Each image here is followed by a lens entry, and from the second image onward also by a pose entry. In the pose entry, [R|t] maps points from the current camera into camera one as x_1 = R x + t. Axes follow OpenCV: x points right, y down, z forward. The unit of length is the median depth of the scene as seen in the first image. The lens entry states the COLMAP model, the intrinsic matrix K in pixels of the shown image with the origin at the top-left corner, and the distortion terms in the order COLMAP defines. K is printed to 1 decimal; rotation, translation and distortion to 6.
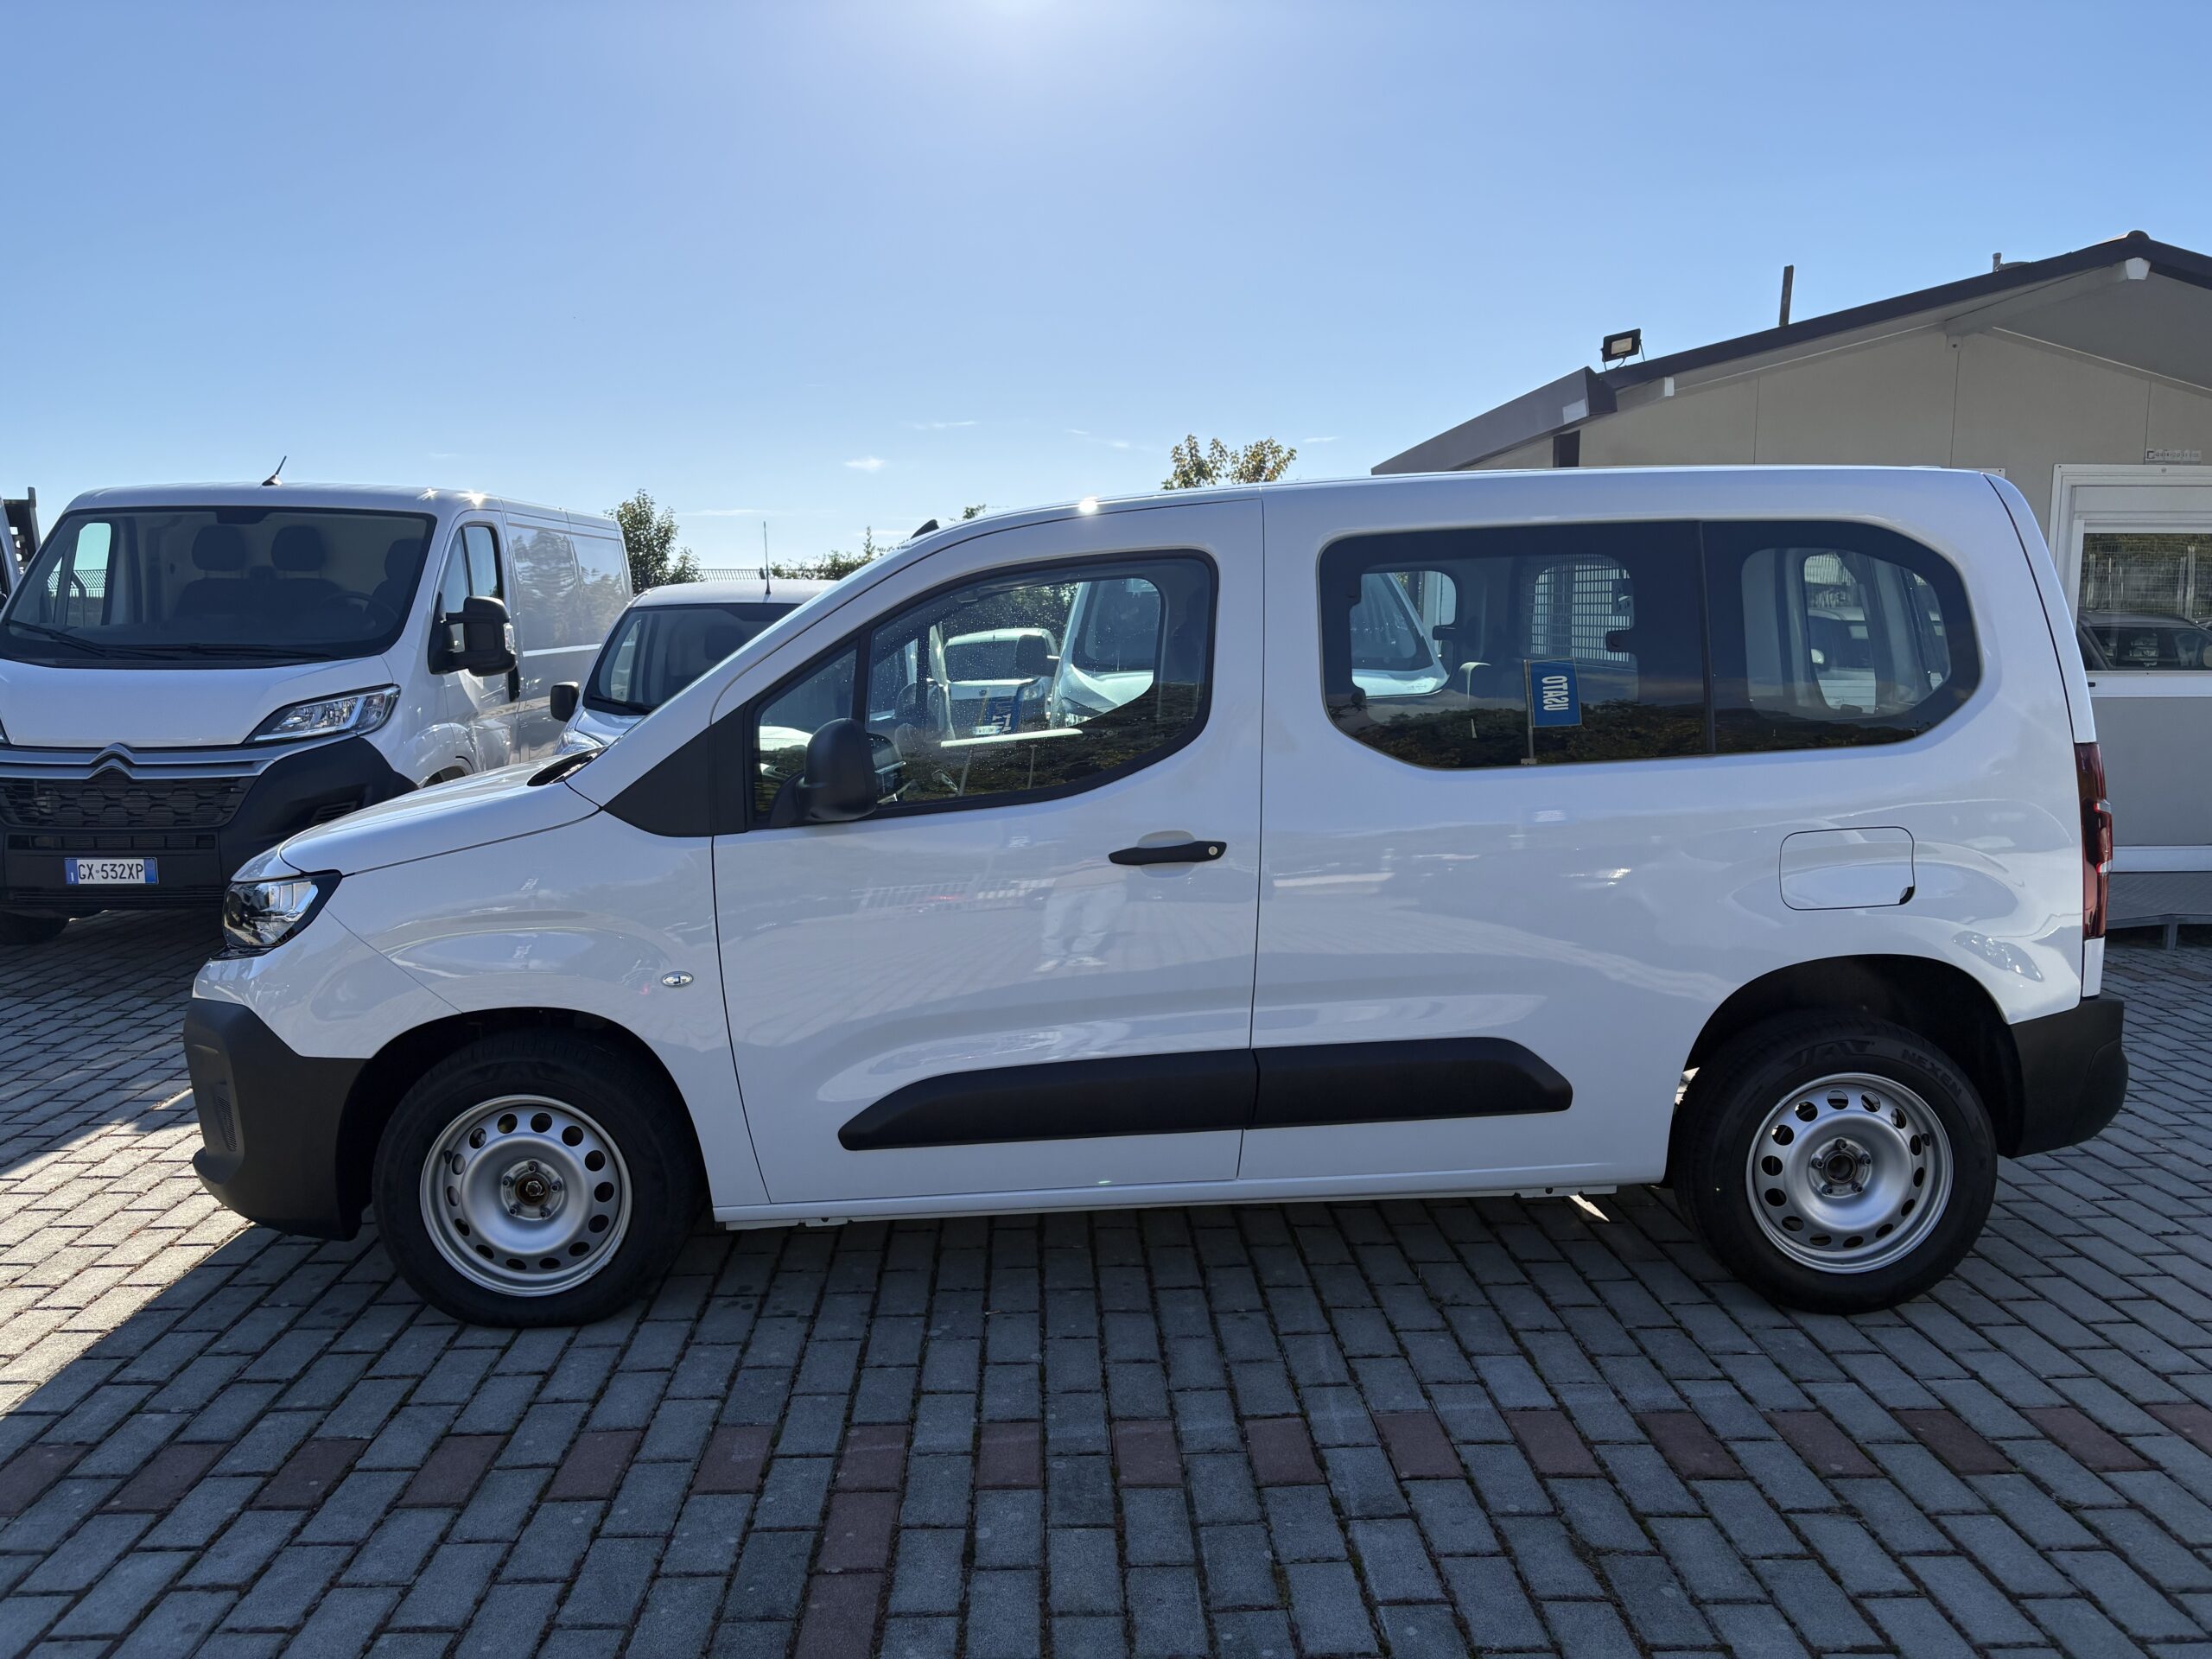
lens RADIAL K [[1696.5, 0, 1106.0], [0, 1696.5, 829.5], [0, 0, 1]] dist [-0.002036, -0.001582]
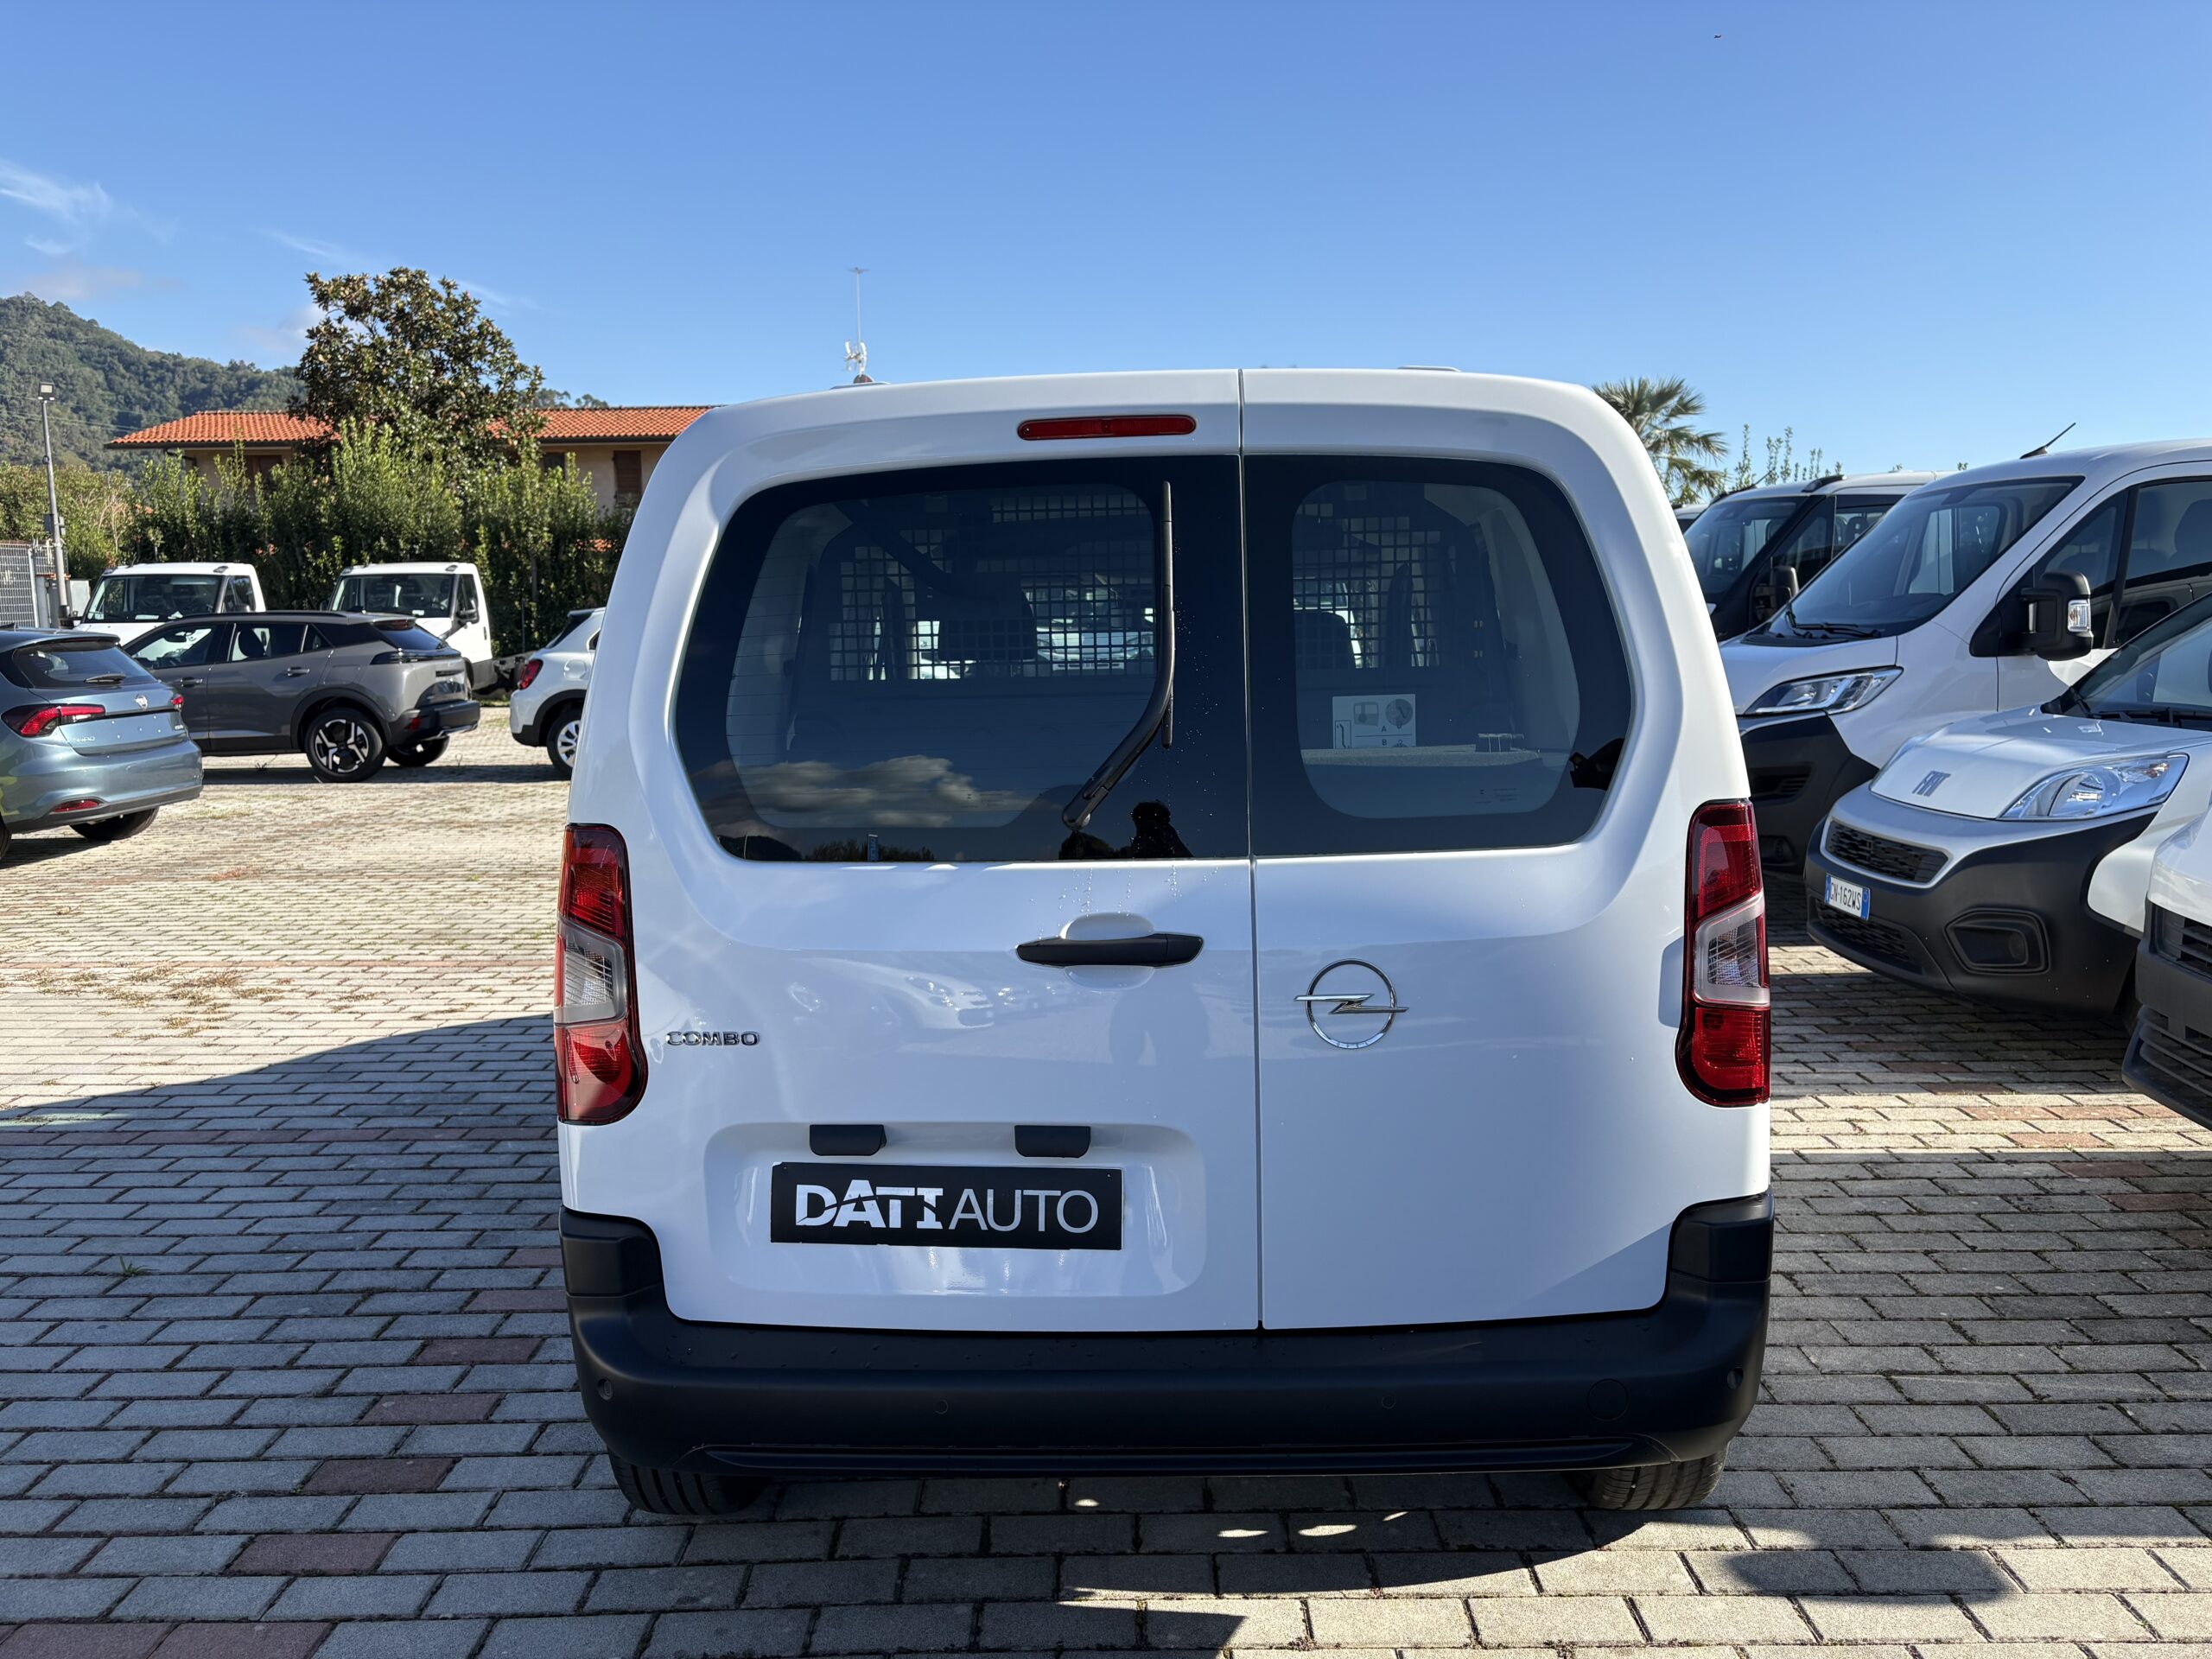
lens RADIAL K [[1656.6, 0, 1106.0], [0, 1656.6, 829.5], [0, 0, 1]] dist [-0.000478, -0.000910]
pose [[-0.054585, 0.122717, -0.990939, 1.486440], [-0.090532, 0.987723, 0.127306, -0.182393], [0.994397, 0.096661, -0.042805, 1.532272]]
